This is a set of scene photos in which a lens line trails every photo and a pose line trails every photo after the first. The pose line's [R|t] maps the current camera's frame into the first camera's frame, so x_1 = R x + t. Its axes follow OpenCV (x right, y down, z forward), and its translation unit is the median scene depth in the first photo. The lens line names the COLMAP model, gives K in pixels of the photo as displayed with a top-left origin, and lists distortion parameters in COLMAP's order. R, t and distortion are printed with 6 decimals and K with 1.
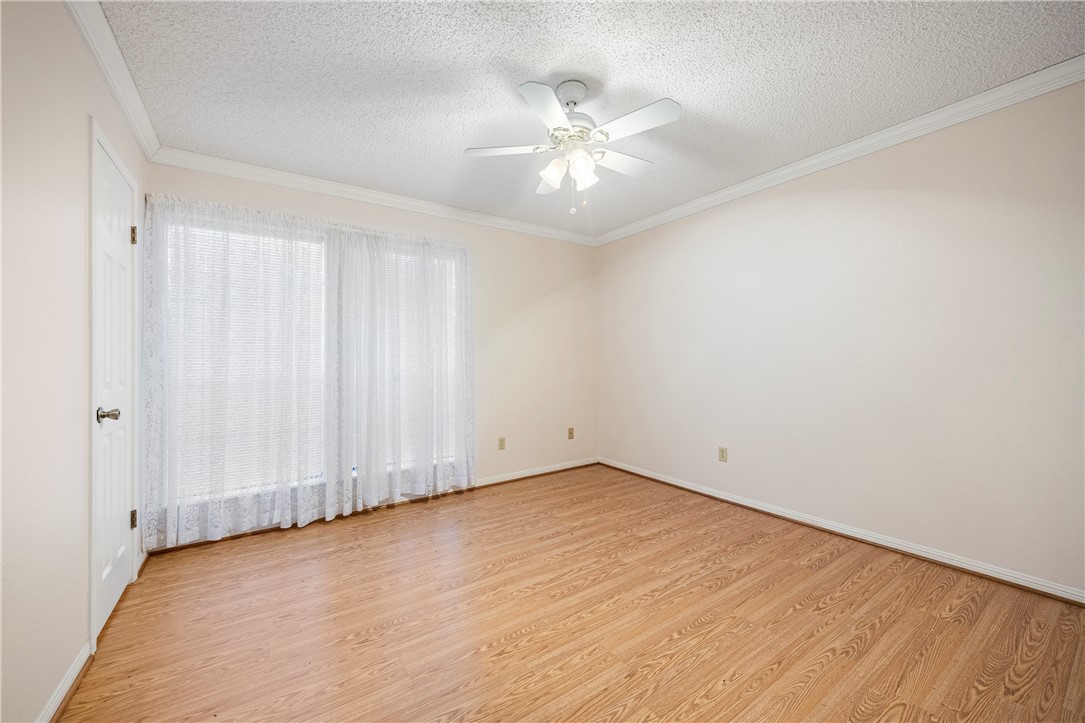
lens RADIAL K [[414.0, 0, 545.9], [0, 414.0, 359.6], [0, 0, 1]] dist [-0.002055, -0.000217]
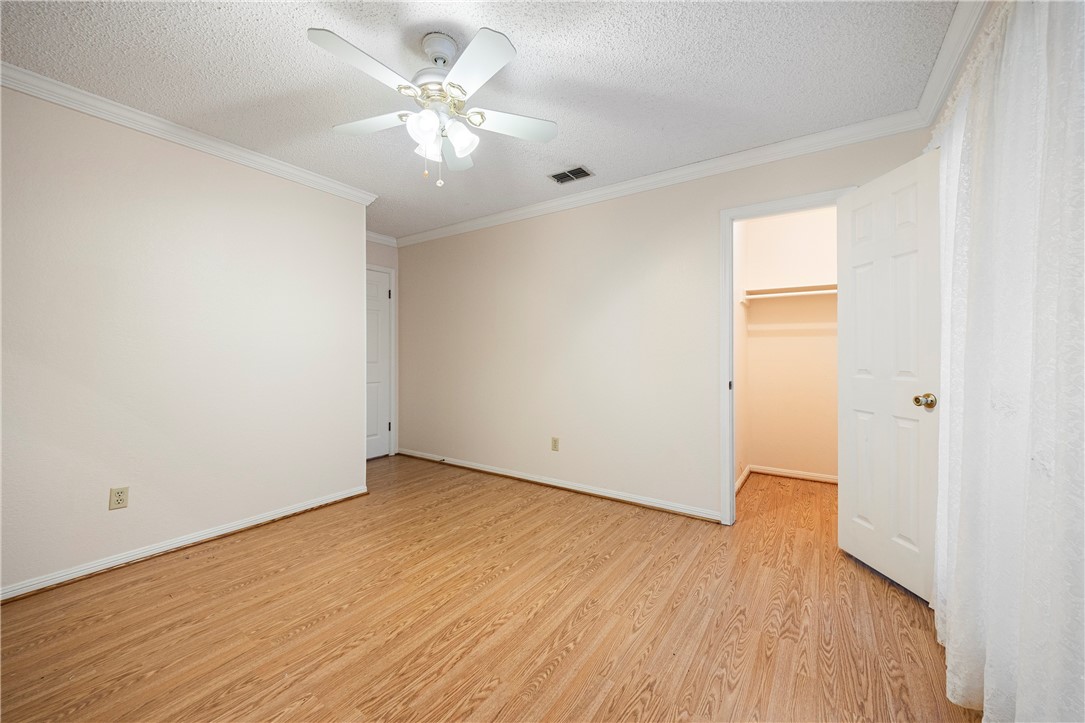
lens RADIAL K [[414.0, 0, 542.7], [0, 414.0, 357.6], [0, 0, 1]] dist [-0.002055, -0.000217]
pose [[-0.932078, 0.012920, -0.362027, 0.182818], [0.010997, 0.999912, 0.007371, 0.000670], [0.362091, 0.002889, -0.932138, 1.890182]]
